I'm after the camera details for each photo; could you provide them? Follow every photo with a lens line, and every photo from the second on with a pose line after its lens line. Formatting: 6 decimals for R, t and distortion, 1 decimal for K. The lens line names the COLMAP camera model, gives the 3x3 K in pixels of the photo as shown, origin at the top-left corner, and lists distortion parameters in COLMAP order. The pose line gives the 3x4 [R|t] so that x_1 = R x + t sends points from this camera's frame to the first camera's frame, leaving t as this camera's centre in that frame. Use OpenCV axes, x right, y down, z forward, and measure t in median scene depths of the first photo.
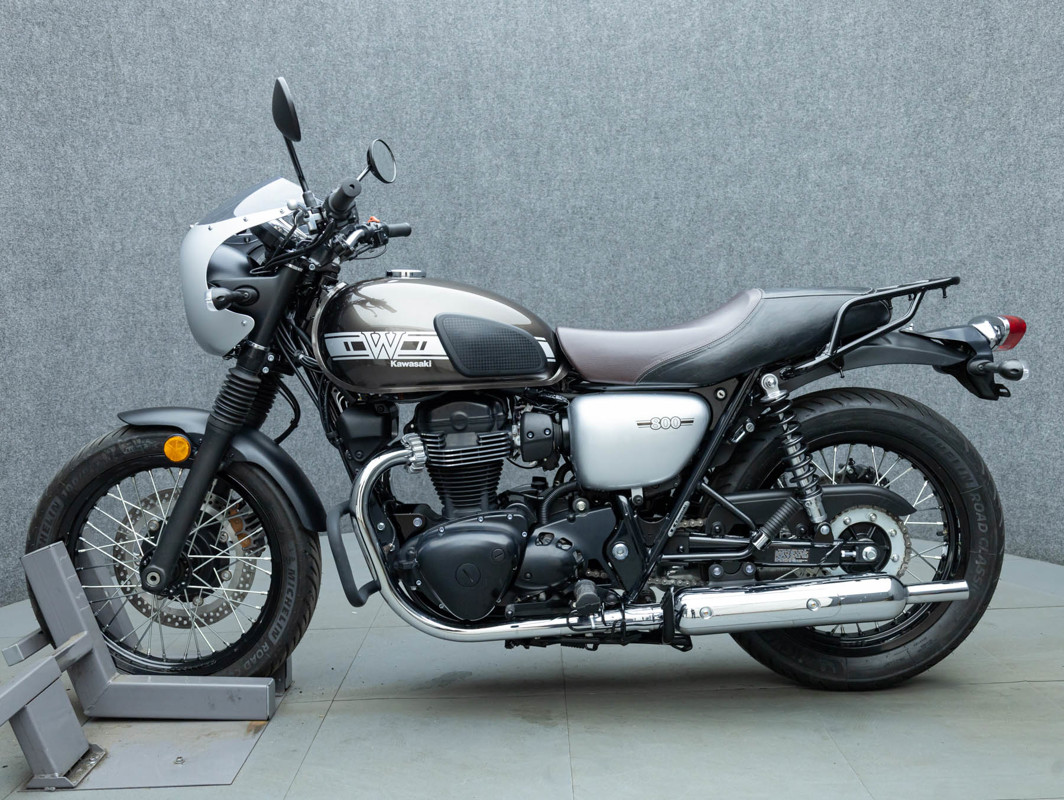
lens RADIAL K [[1008.9, 0, 540.2], [0, 1008.9, 400.2], [0, 0, 1]] dist [-0.007940, 0.000000]
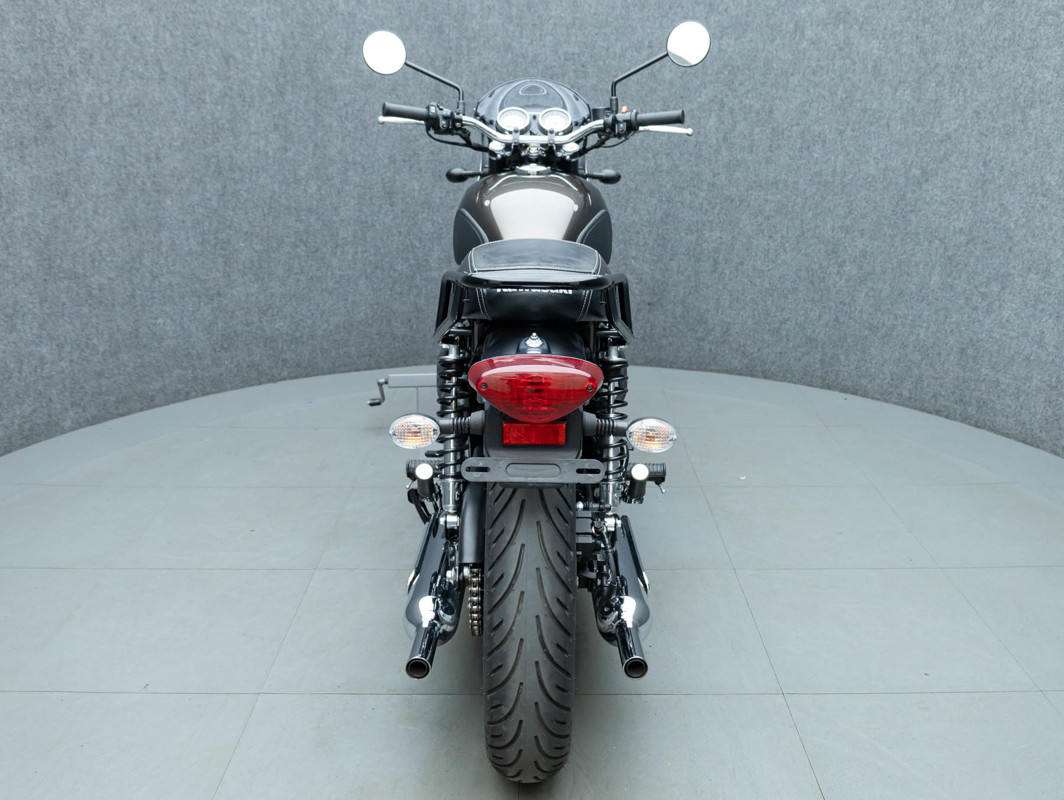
lens RADIAL K [[998.7, 0, 540.7], [0, 998.7, 405.1], [0, 0, 1]] dist [-0.023365, 0.000000]
pose [[0.999538, 0.029267, -0.008140, 0.032341], [-0.026734, 0.974733, 0.221767, -0.088144], [0.014425, -0.221447, 0.975066, -0.027031]]
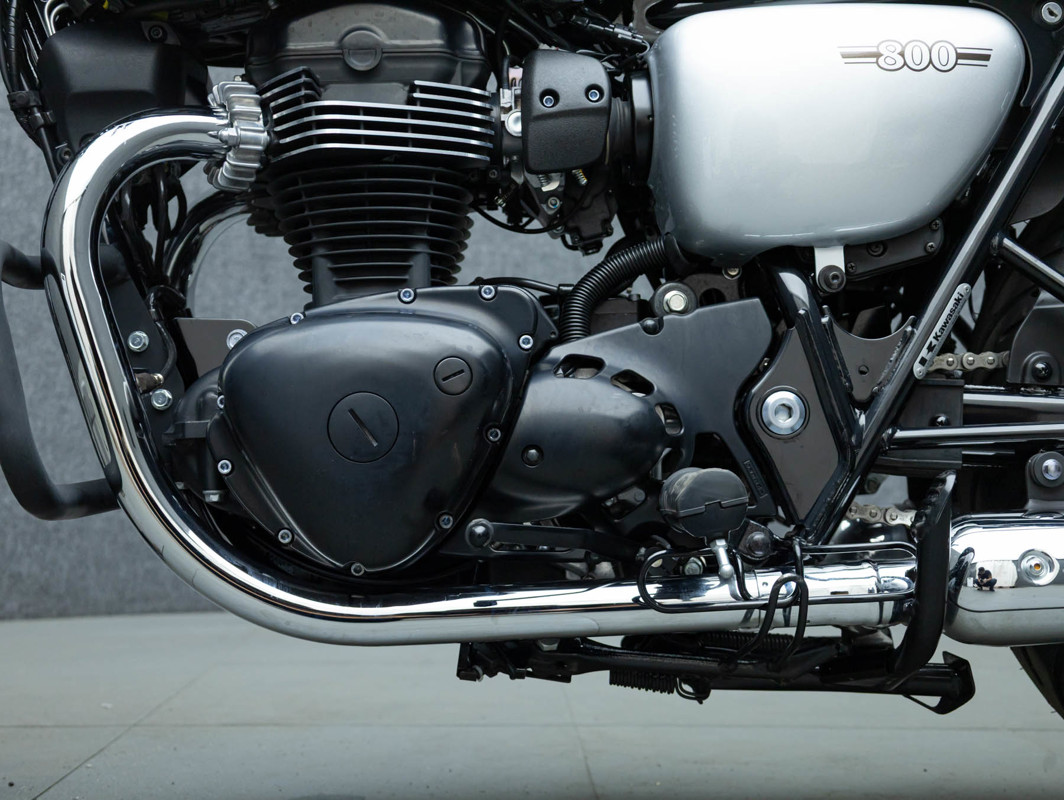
lens RADIAL K [[1478.9, 0, 539.2], [0, 1478.9, 401.8], [0, 0, 1]] dist [0.015887, 0.000000]
pose [[0.999039, 0.037235, 0.023118, -0.014177], [-0.033807, 0.990378, -0.134196, 0.142718], [-0.027892, 0.133285, 0.990685, 0.301816]]
